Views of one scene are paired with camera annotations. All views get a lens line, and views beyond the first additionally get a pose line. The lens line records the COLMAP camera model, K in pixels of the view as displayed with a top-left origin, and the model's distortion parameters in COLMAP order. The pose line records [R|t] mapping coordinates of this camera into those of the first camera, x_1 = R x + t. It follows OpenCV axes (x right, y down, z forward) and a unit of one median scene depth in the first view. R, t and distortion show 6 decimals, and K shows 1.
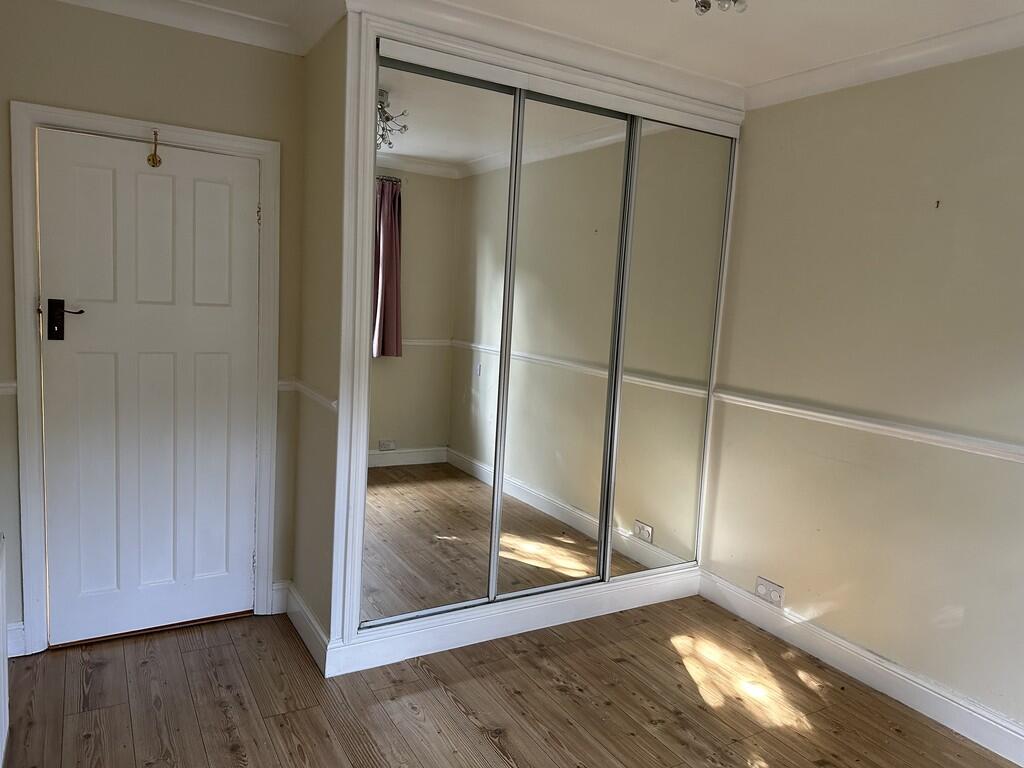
lens RADIAL K [[713.1, 0, 512.0], [0, 713.1, 384.0], [0, 0, 1]] dist [0.000232, -0.000658]
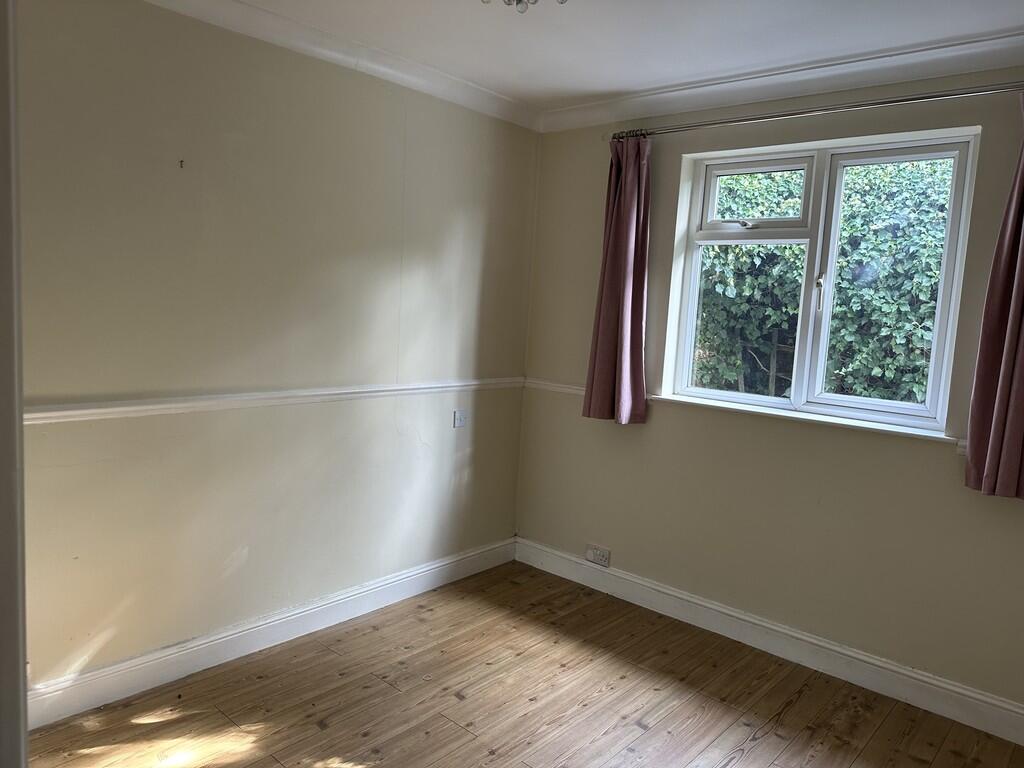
lens RADIAL K [[713.1, 0, 512.0], [0, 713.1, 384.0], [0, 0, 1]] dist [0.000232, -0.000658]
pose [[-0.289504, -0.175615, 0.940929, -0.442303], [0.057043, 0.978112, 0.200106, -0.119221], [-0.955476, 0.111605, -0.273149, 0.800819]]
